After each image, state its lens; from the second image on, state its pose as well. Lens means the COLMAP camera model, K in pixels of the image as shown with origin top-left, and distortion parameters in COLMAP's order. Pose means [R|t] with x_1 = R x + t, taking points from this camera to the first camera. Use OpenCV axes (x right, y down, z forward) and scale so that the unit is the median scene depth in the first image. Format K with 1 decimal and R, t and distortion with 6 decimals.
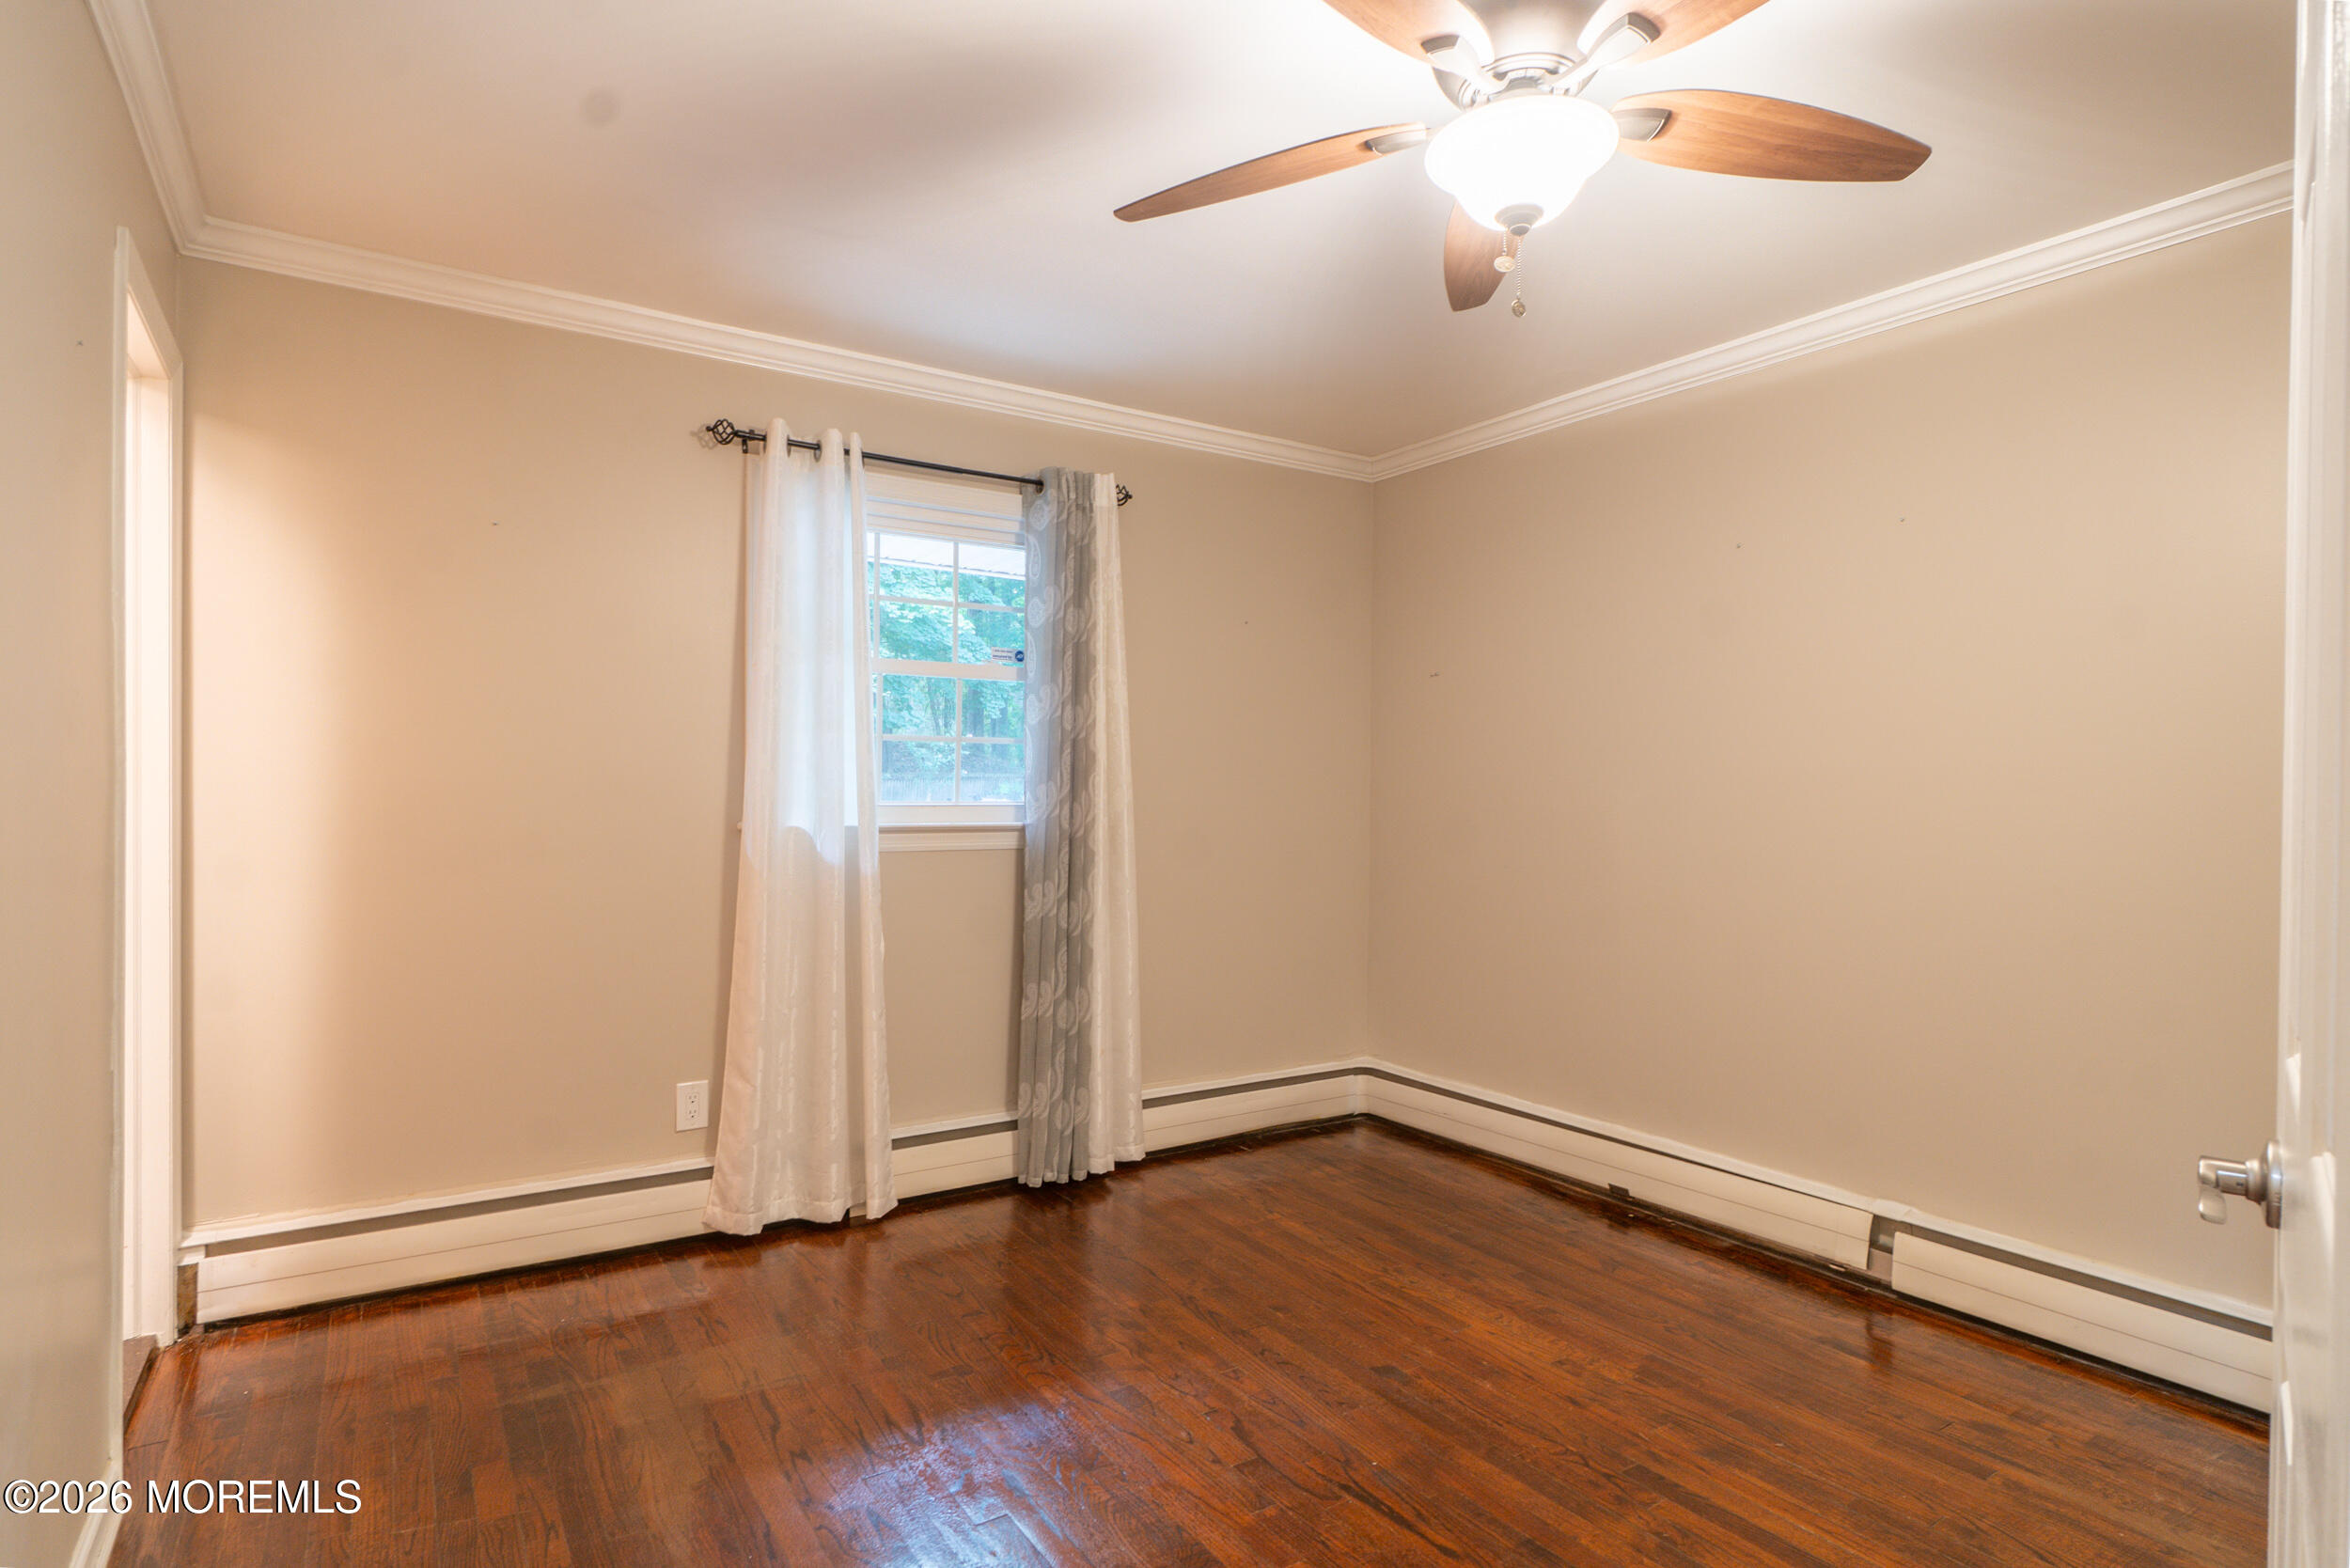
lens RADIAL K [[1228.3, 0, 1175.0], [0, 1228.3, 784.0], [0, 0, 1]] dist [-0.002682, -0.000069]
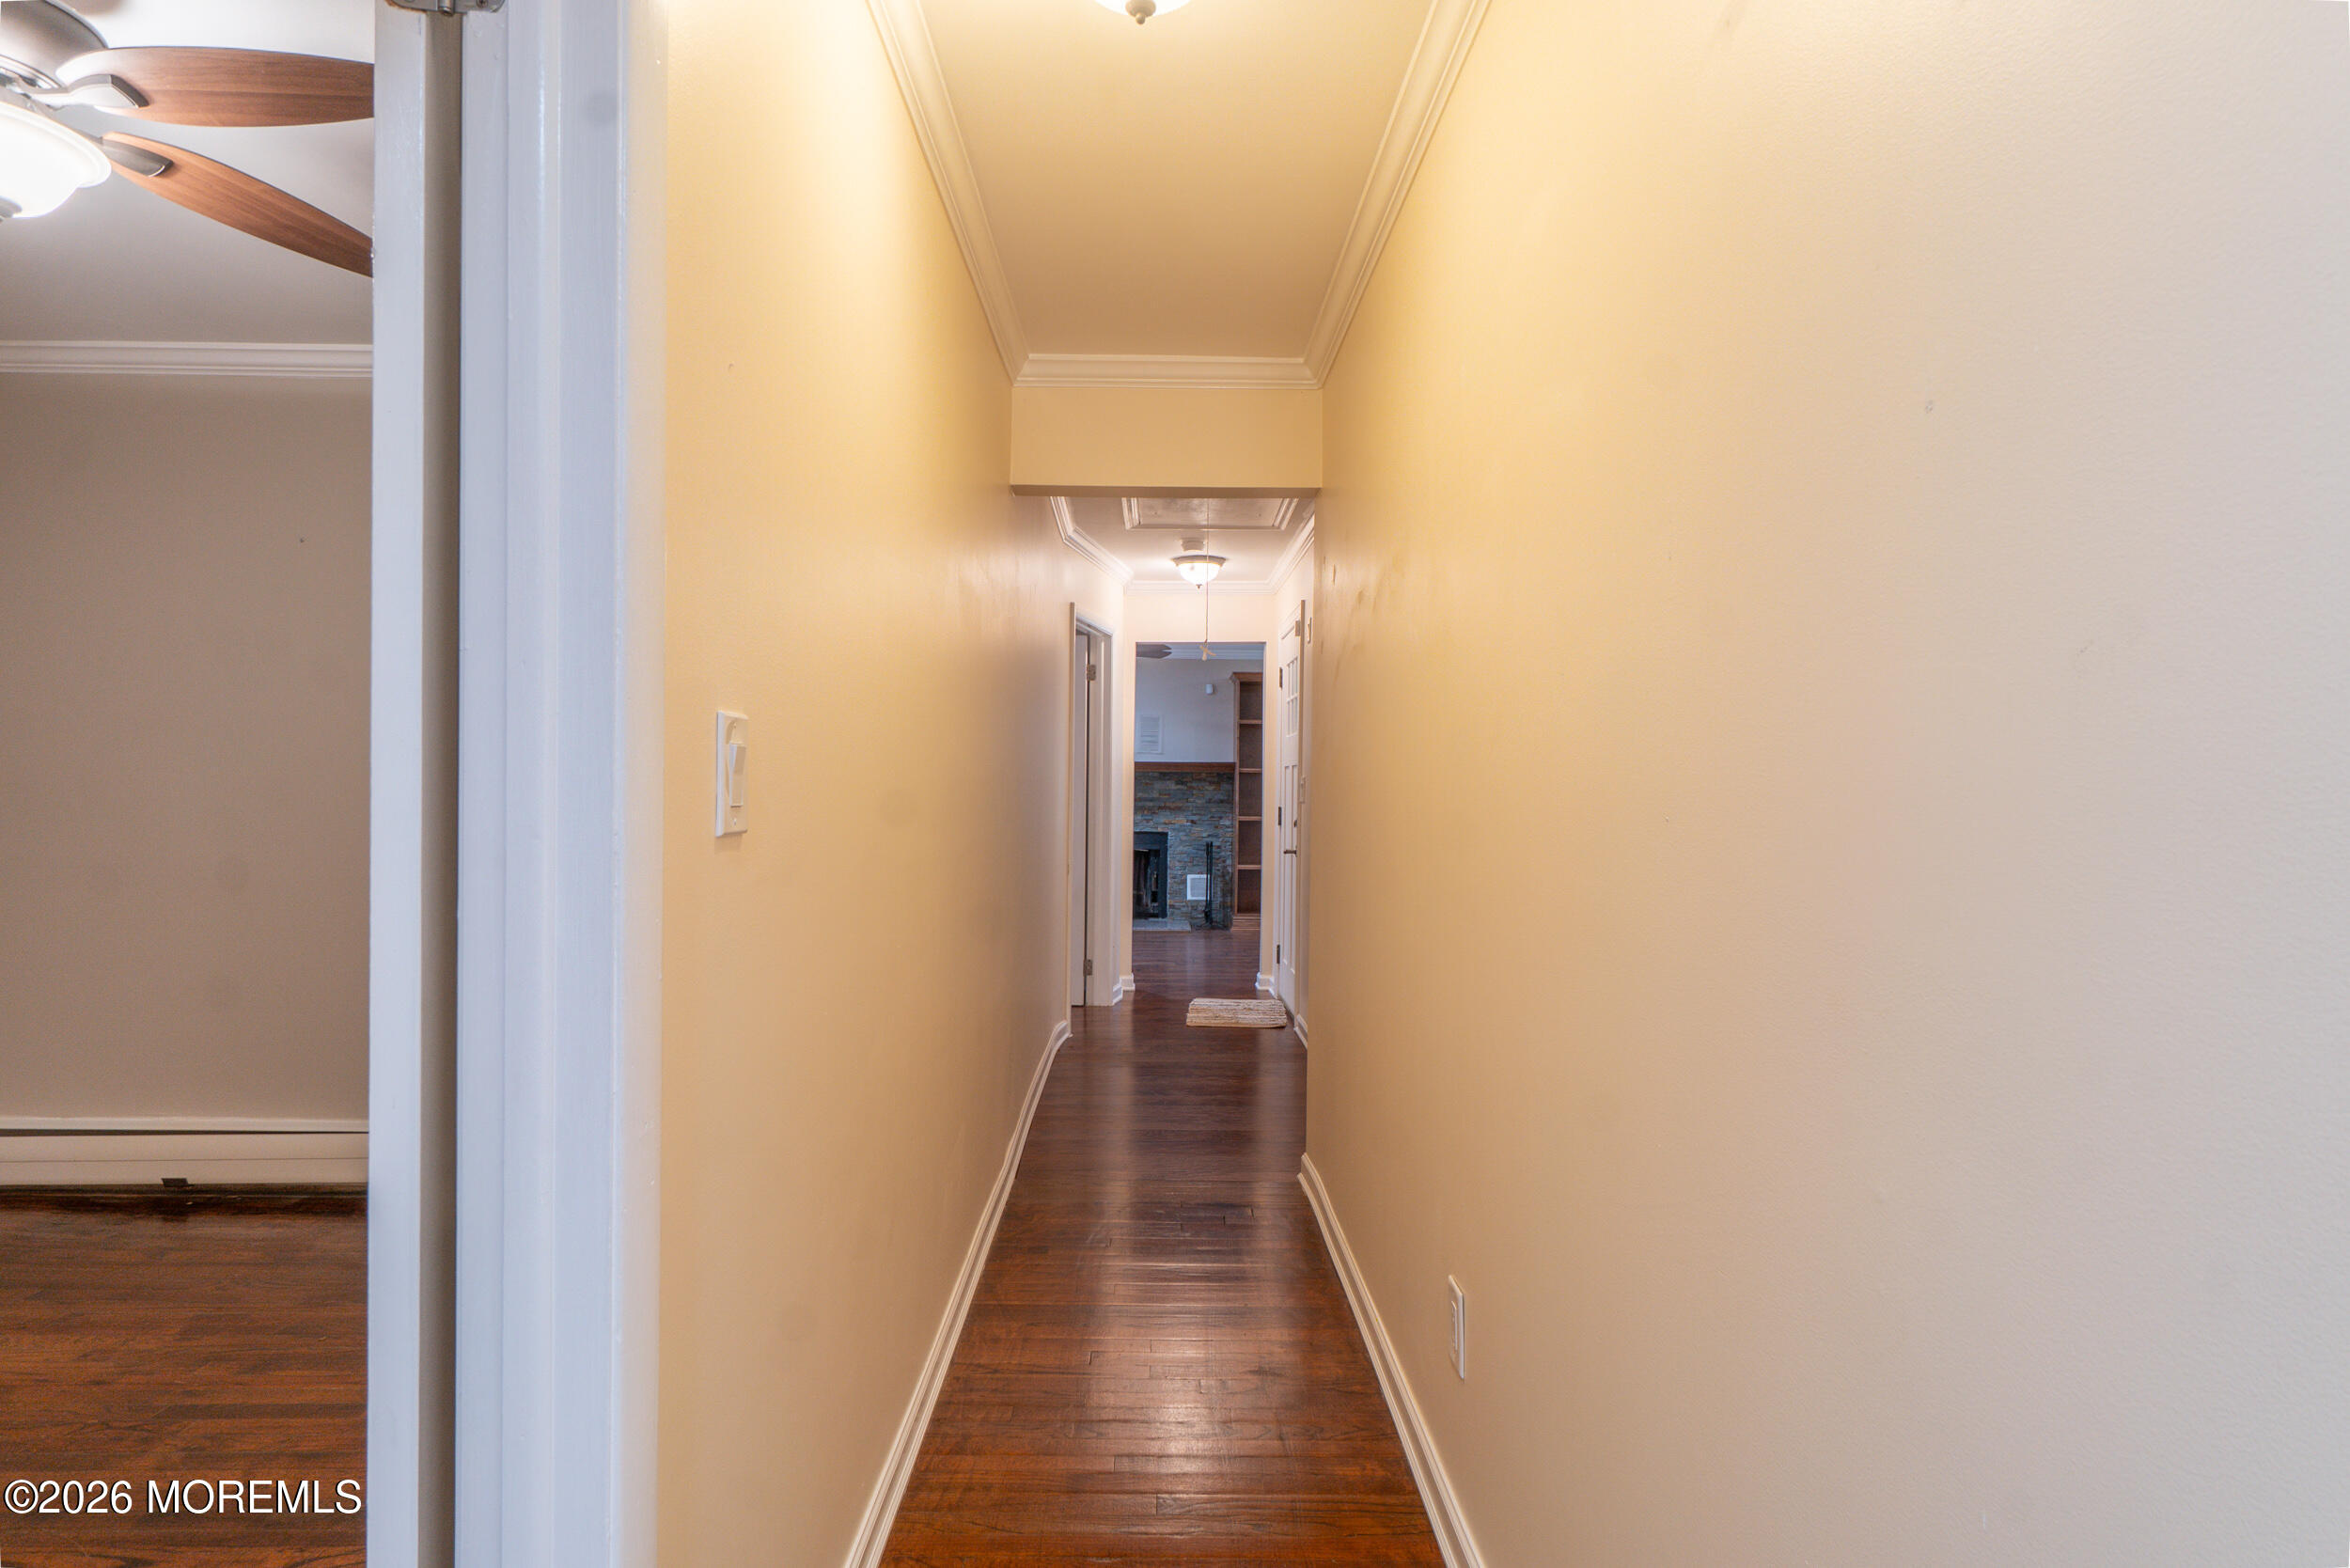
lens RADIAL K [[1228.3, 0, 1175.0], [0, 1228.3, 784.0], [0, 0, 1]] dist [-0.002682, -0.000069]
pose [[0.538949, -0.014857, 0.842207, -0.033108], [0.000059, 0.999845, 0.017600, -0.003436], [-0.842338, -0.009436, 0.538866, -0.248027]]
